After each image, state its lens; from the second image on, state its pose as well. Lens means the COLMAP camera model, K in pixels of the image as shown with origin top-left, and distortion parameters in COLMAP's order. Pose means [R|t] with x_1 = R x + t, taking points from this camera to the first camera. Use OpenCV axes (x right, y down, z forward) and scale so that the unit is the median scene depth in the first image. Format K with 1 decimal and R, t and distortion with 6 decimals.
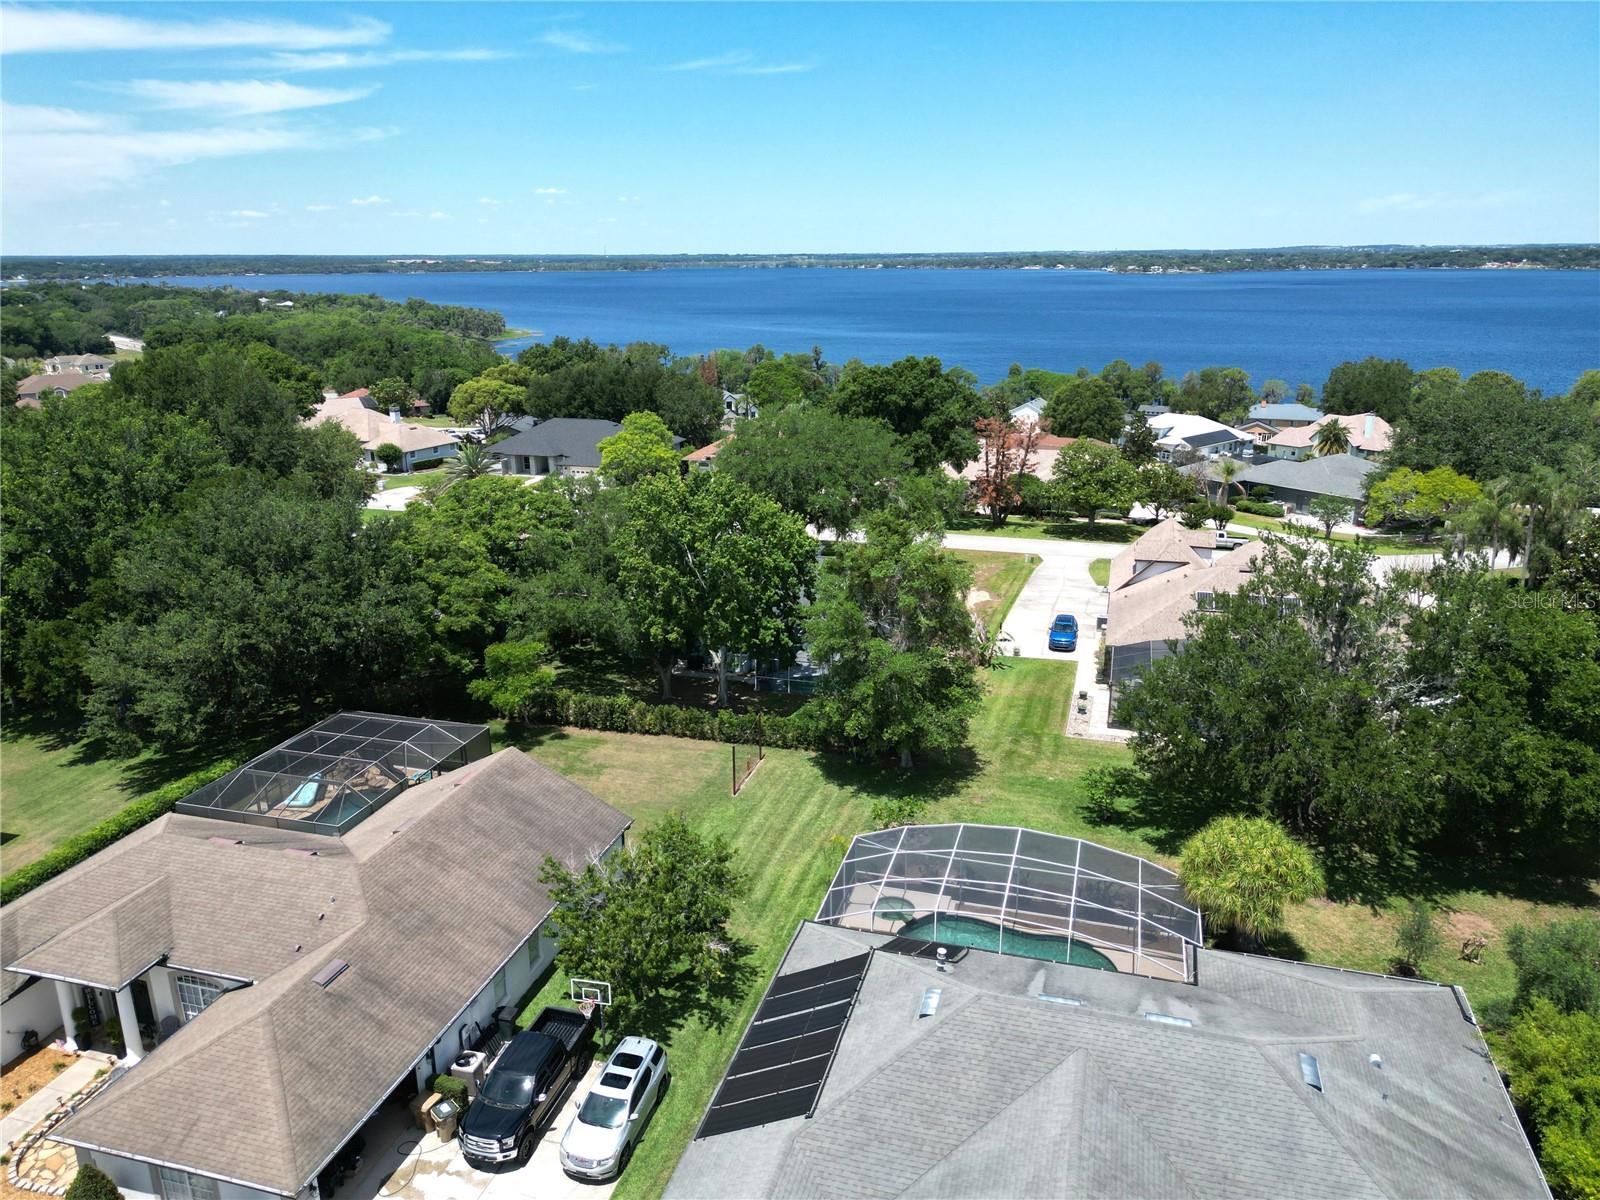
lens RADIAL K [[1124.4, 0, 802.7], [0, 1124.4, 600.4], [0, 0, 1]] dist [0.083760, -0.085017]
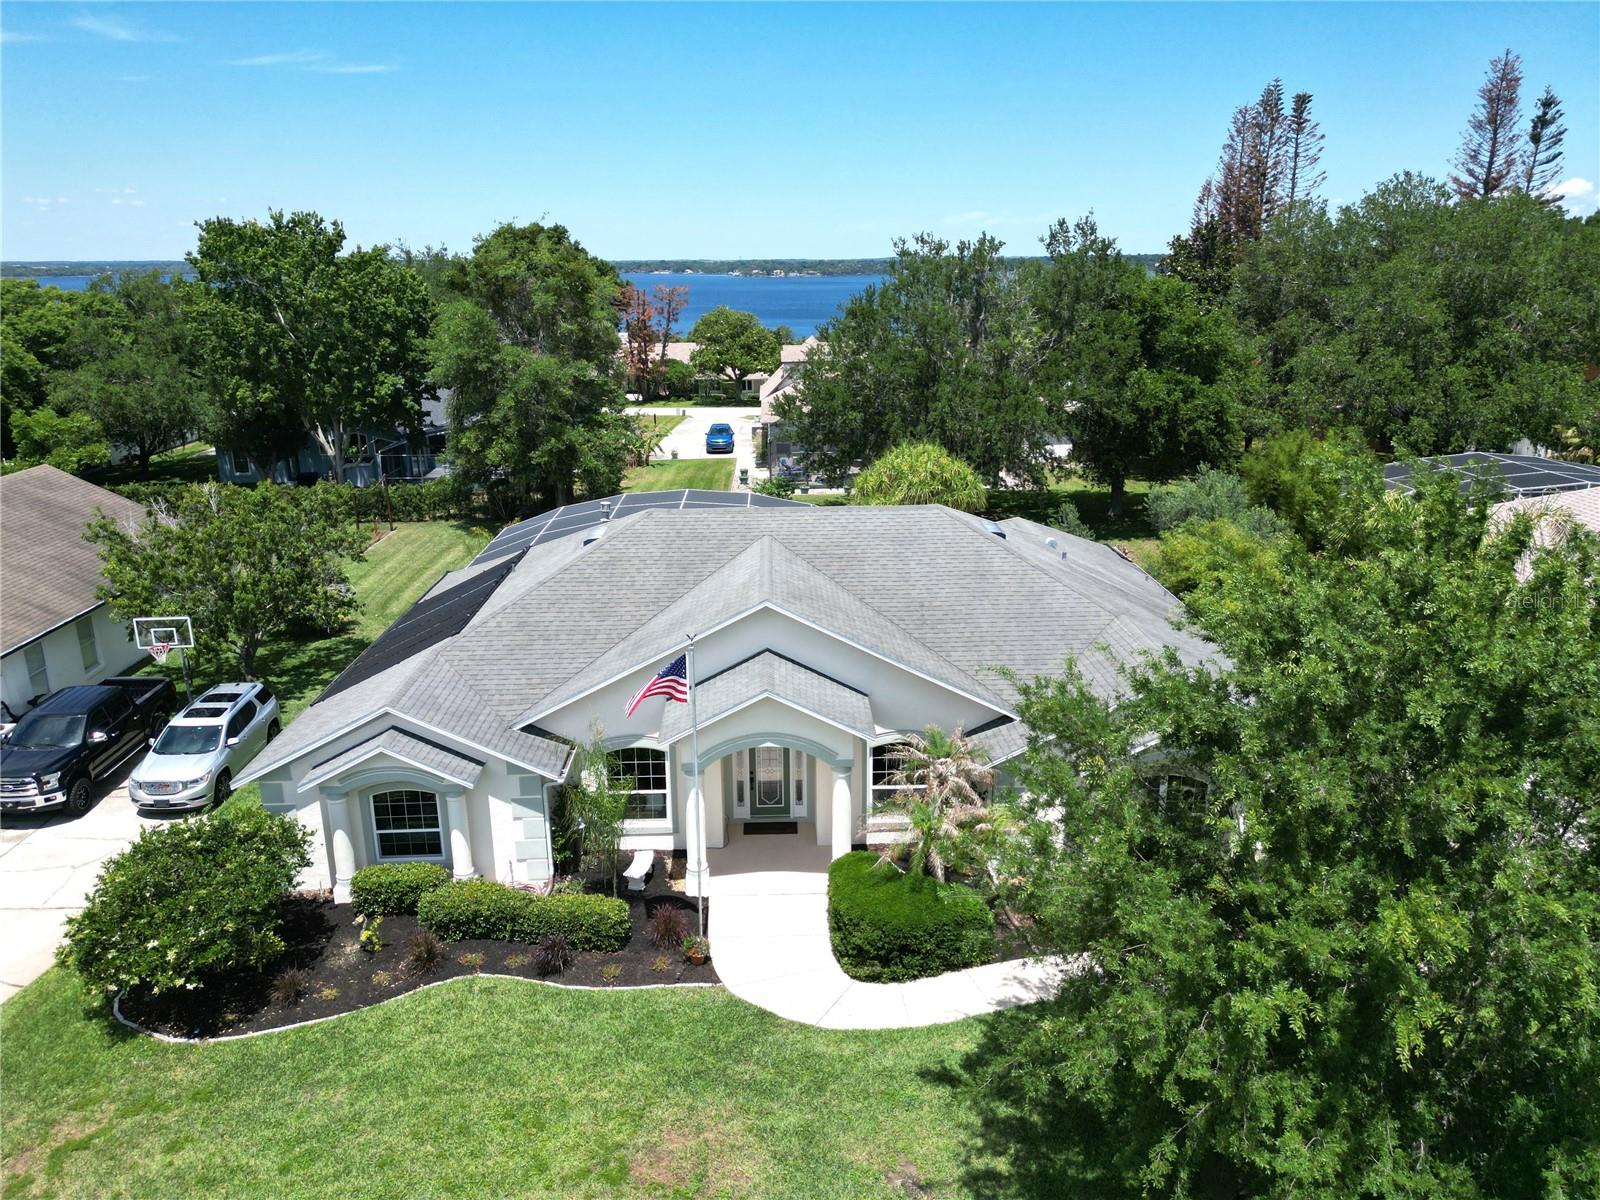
lens RADIAL K [[1124.4, 0, 802.7], [0, 1124.4, 600.4], [0, 0, 1]] dist [0.083760, -0.085017]
pose [[0.952202, -0.091710, 0.291376, 0.004671], [0.093398, 0.995596, 0.008142, 0.255757], [-0.290840, 0.019461, 0.956574, 0.080102]]
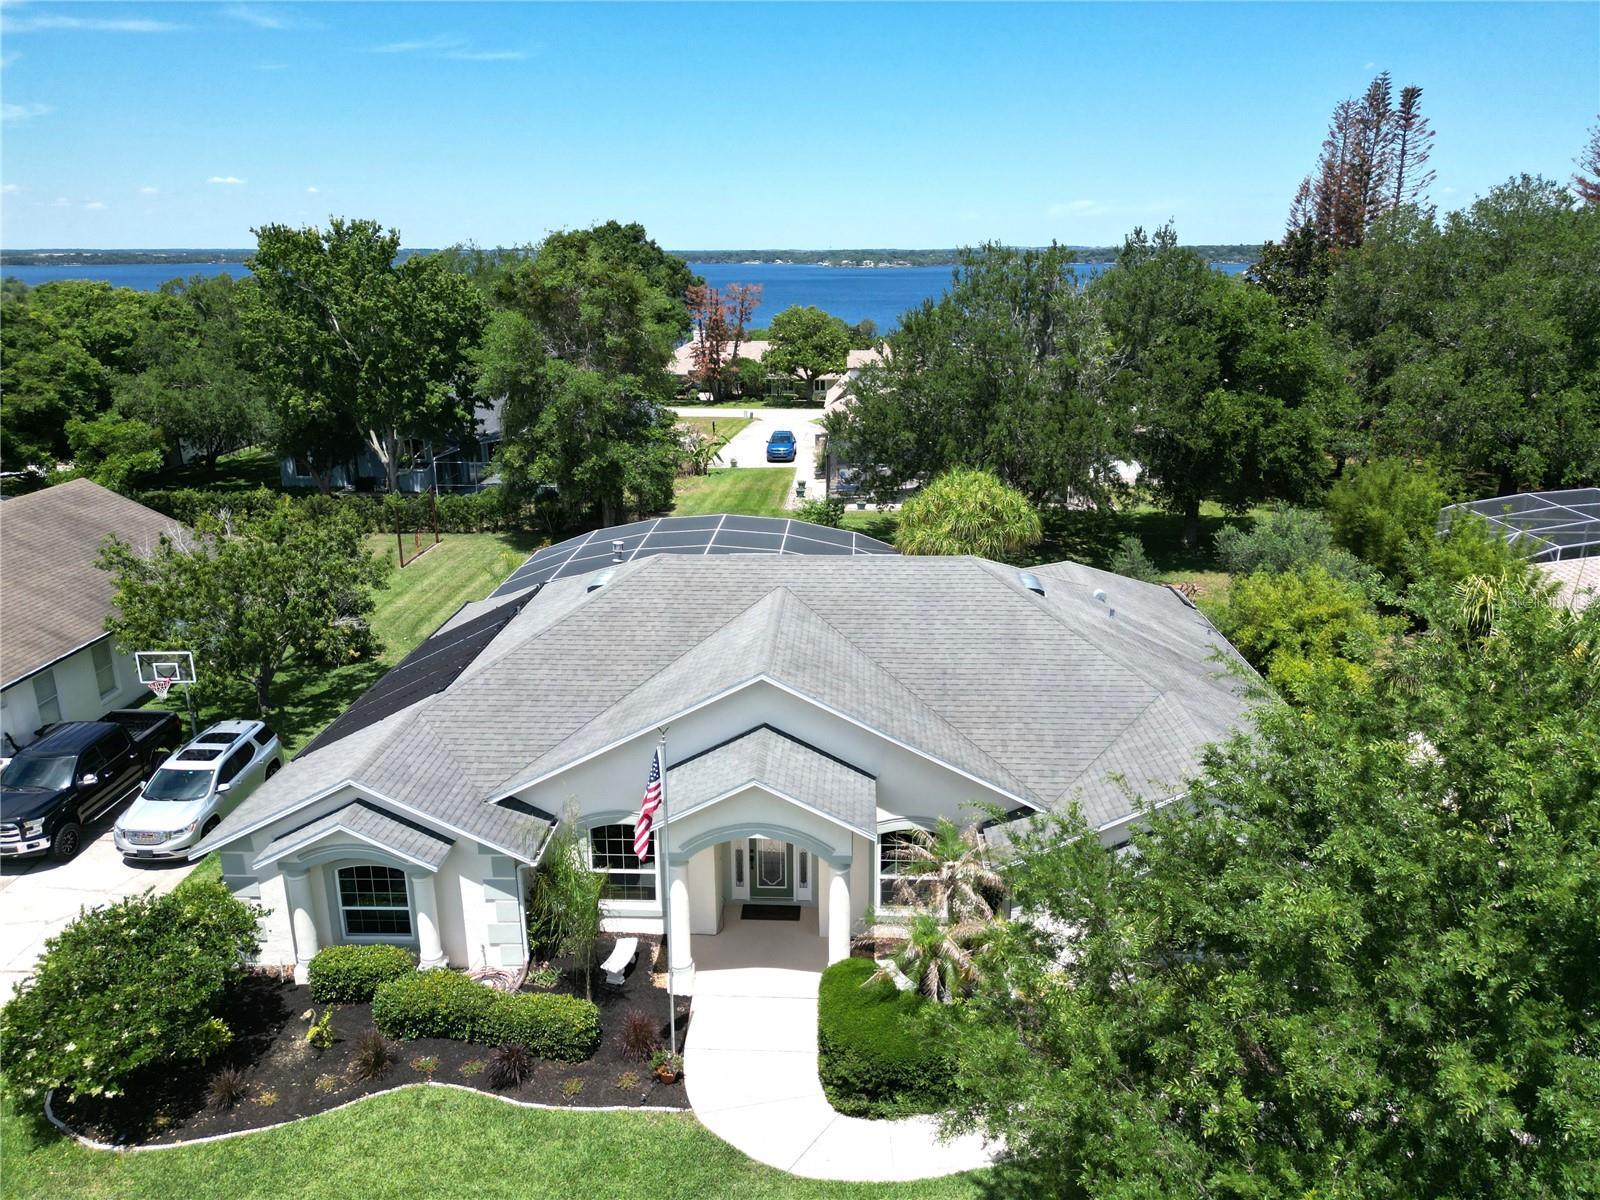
lens RADIAL K [[1124.4, 0, 802.7], [0, 1124.4, 600.4], [0, 0, 1]] dist [0.083760, -0.085017]
pose [[0.972673, -0.068897, 0.221721, 0.044986], [0.068301, 0.997611, 0.010363, 0.229791], [-0.221906, 0.005064, 0.975055, 0.110813]]
